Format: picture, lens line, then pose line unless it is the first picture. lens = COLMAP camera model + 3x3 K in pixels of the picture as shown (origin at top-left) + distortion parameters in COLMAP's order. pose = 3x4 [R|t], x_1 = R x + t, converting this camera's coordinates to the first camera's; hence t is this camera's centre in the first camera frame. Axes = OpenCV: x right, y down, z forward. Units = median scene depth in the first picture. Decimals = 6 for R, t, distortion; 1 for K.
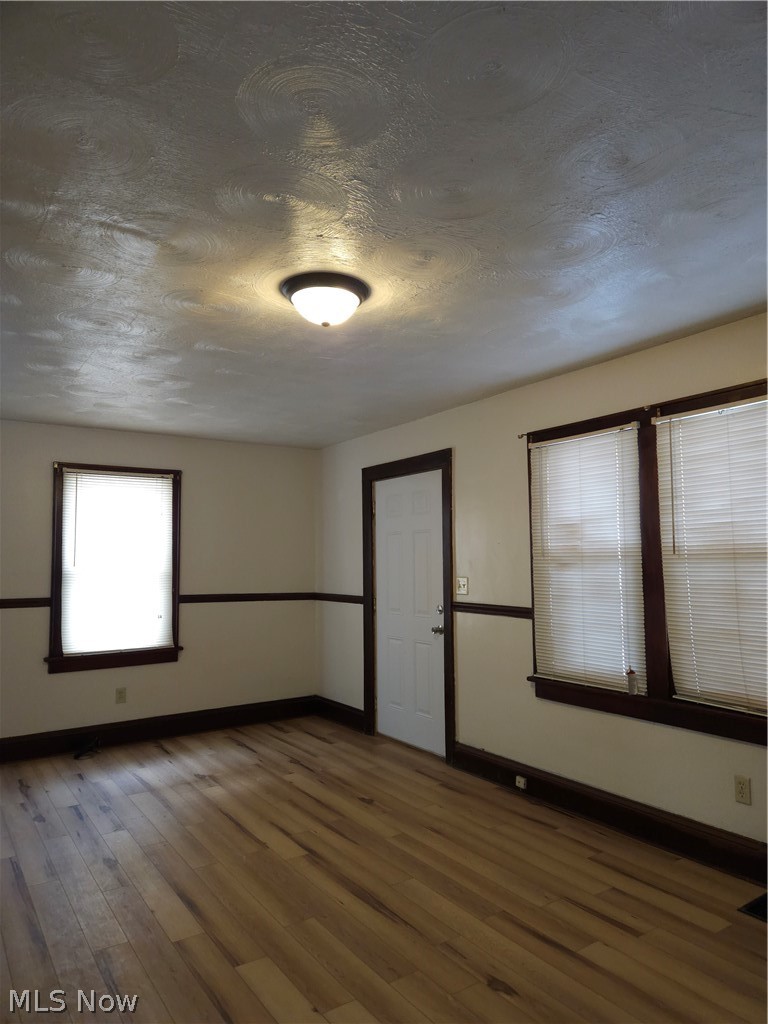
lens RADIAL K [[679.4, 0, 385.3], [0, 679.4, 514.7], [0, 0, 1]] dist [0.049479, -0.017946]
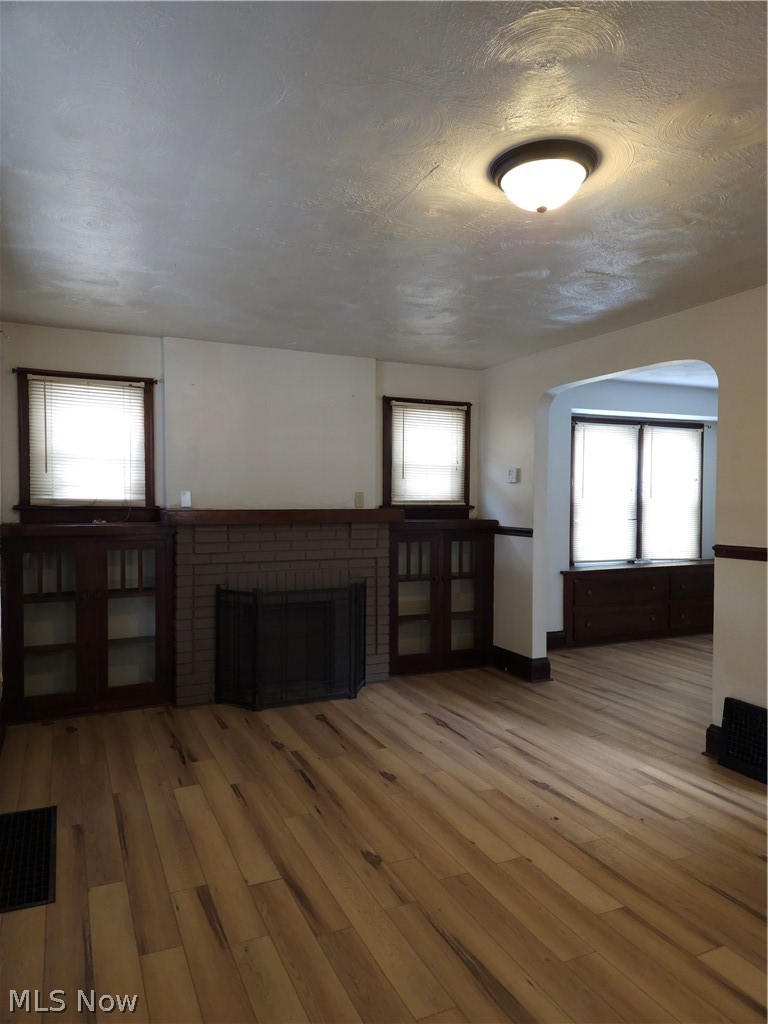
lens RADIAL K [[679.4, 0, 387.2], [0, 679.4, 511.6], [0, 0, 1]] dist [0.049479, -0.017946]
pose [[-0.989067, -0.004588, 0.147394, -0.013657], [-0.012384, 0.998570, -0.052014, 0.076523], [-0.146945, -0.053271, -0.987709, 1.072408]]
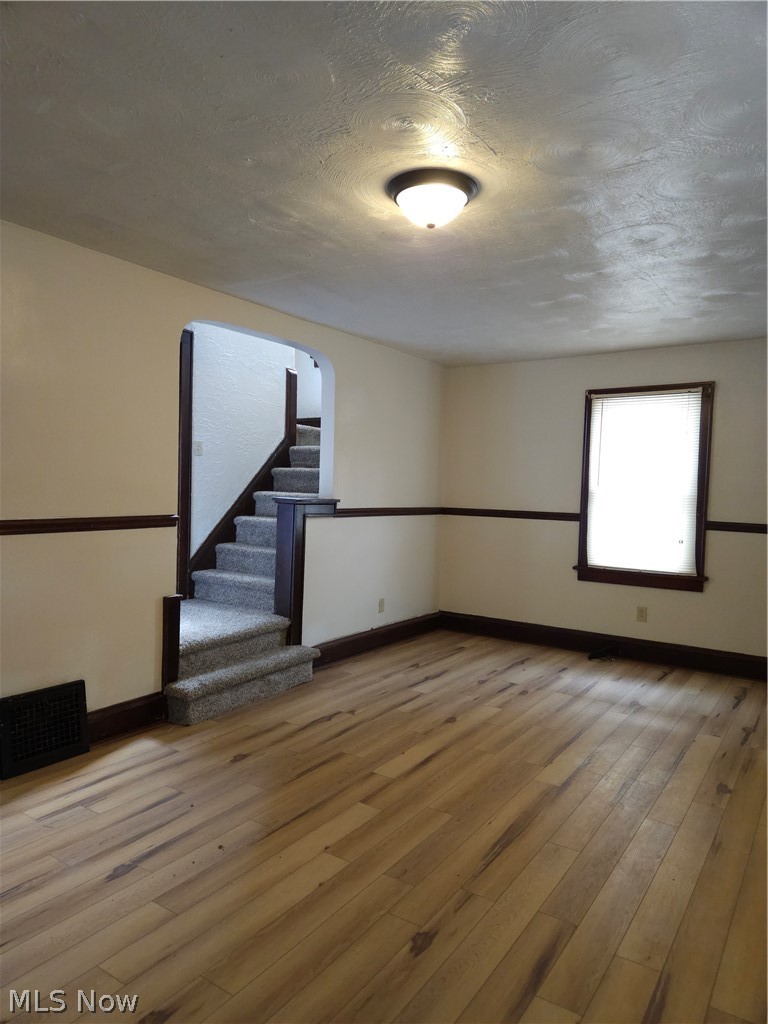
lens RADIAL K [[679.4, 0, 387.4], [0, 679.4, 511.2], [0, 0, 1]] dist [0.049479, -0.017946]
pose [[0.378950, 0.050697, -0.924027, 0.466498], [0.037534, 0.996835, 0.070085, 0.030221], [0.924655, -0.061241, 0.375848, 0.324625]]
